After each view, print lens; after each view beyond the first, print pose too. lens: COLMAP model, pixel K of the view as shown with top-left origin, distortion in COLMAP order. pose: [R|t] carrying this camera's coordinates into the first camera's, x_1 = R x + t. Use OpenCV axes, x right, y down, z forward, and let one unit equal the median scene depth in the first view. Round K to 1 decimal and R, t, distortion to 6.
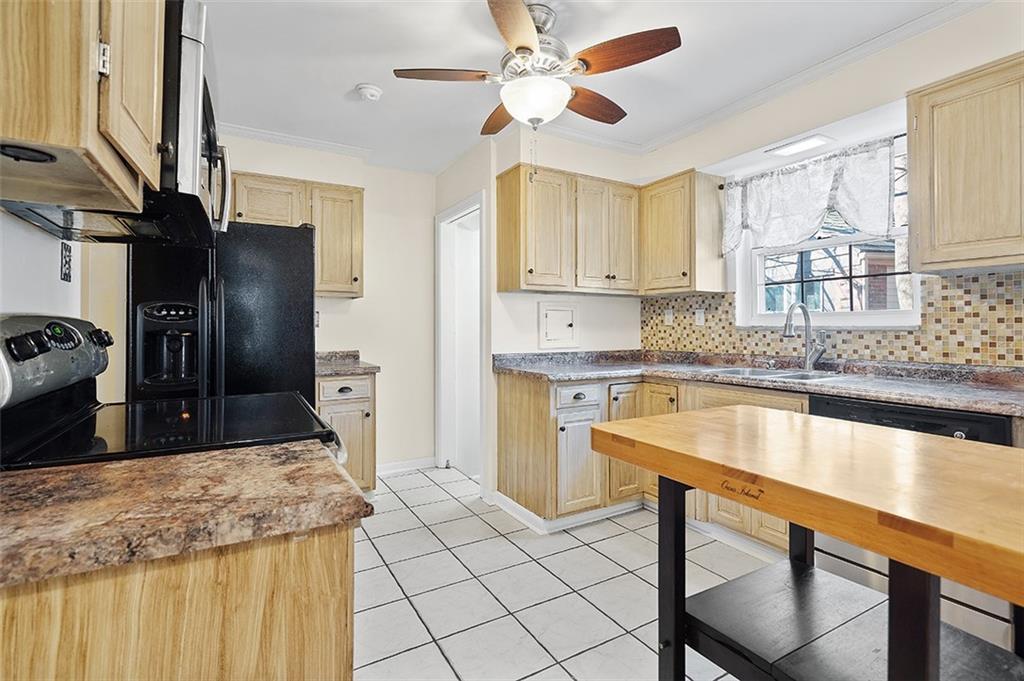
lens RADIAL K [[476.6, 0, 495.2], [0, 476.6, 318.7], [0, 0, 1]] dist [-0.007505, 0.005132]
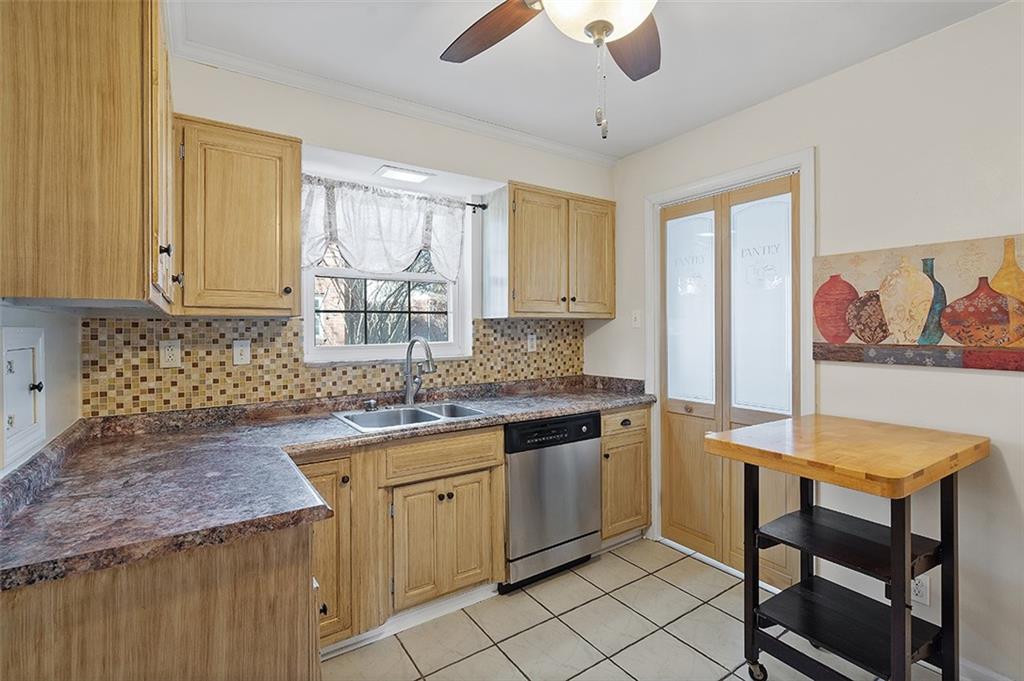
lens RADIAL K [[476.6, 0, 509.8], [0, 476.6, 327.5], [0, 0, 1]] dist [-0.007505, 0.005132]
pose [[-0.098629, 0.006438, 0.995103, -0.314722], [-0.008878, 0.999934, -0.007349, -0.041791], [-0.995085, -0.009559, -0.098566, 0.795510]]
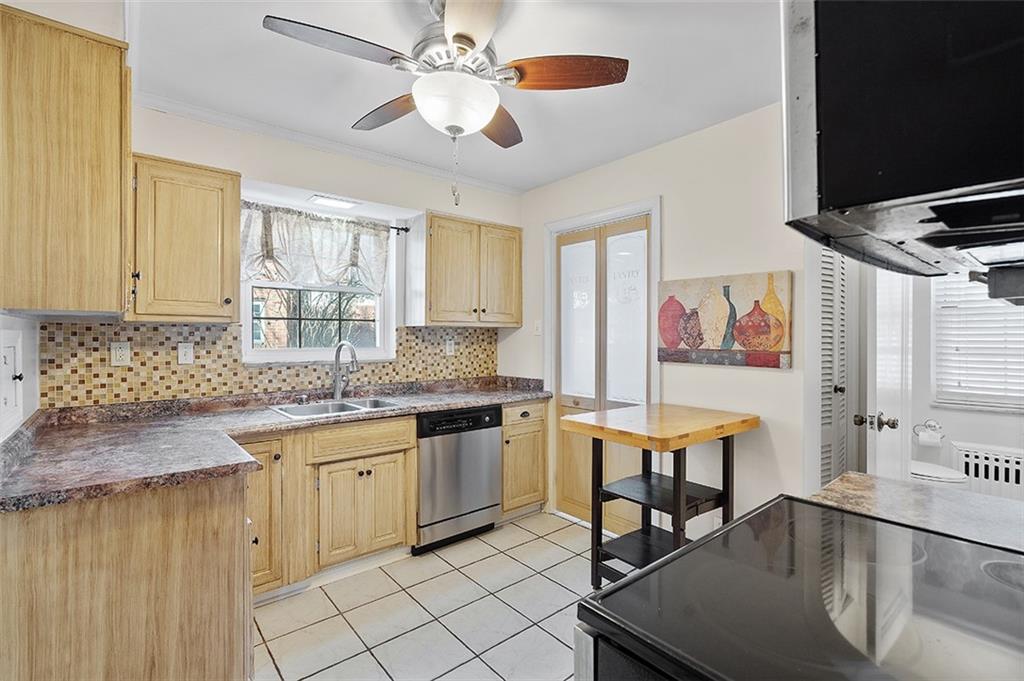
lens RADIAL K [[476.6, 0, 512.1], [0, 476.6, 338.3], [0, 0, 1]] dist [-0.007505, 0.005132]
pose [[-0.201521, -0.001561, 0.979483, -0.501858], [-0.016497, 0.999862, -0.001800, -0.040260], [-0.979345, -0.016522, -0.201519, 0.731923]]
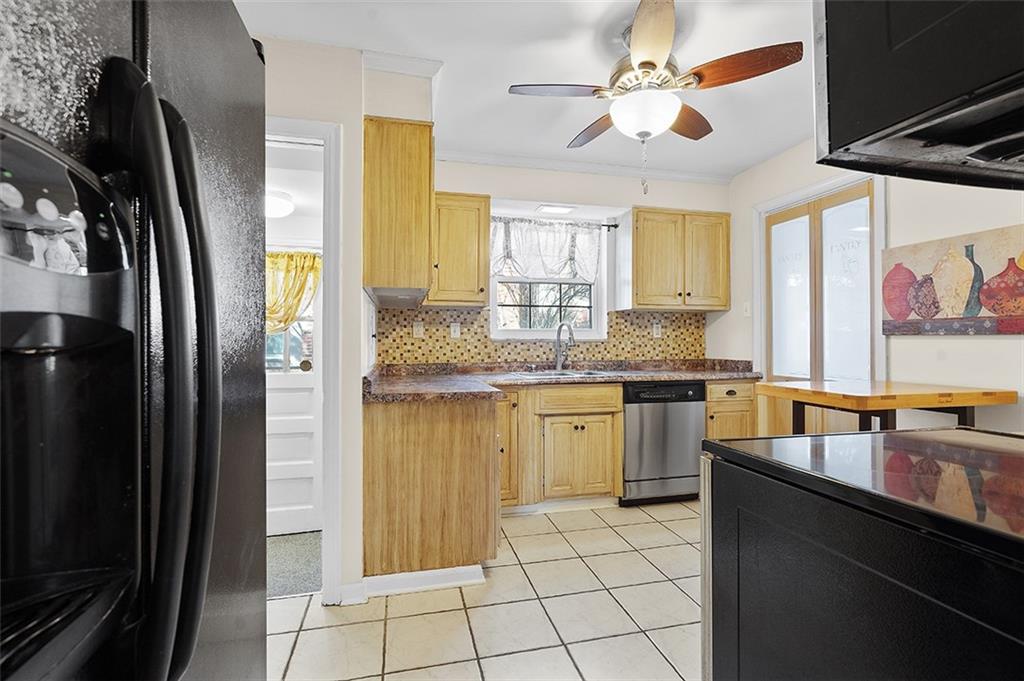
lens RADIAL K [[476.6, 0, 505.3], [0, 476.6, 337.9], [0, 0, 1]] dist [-0.007505, 0.005132]
pose [[0.263792, 0.011973, 0.964505, -0.666880], [-0.017091, 0.999824, -0.007737, 0.023421], [-0.964428, -0.014444, 0.263950, 0.696994]]
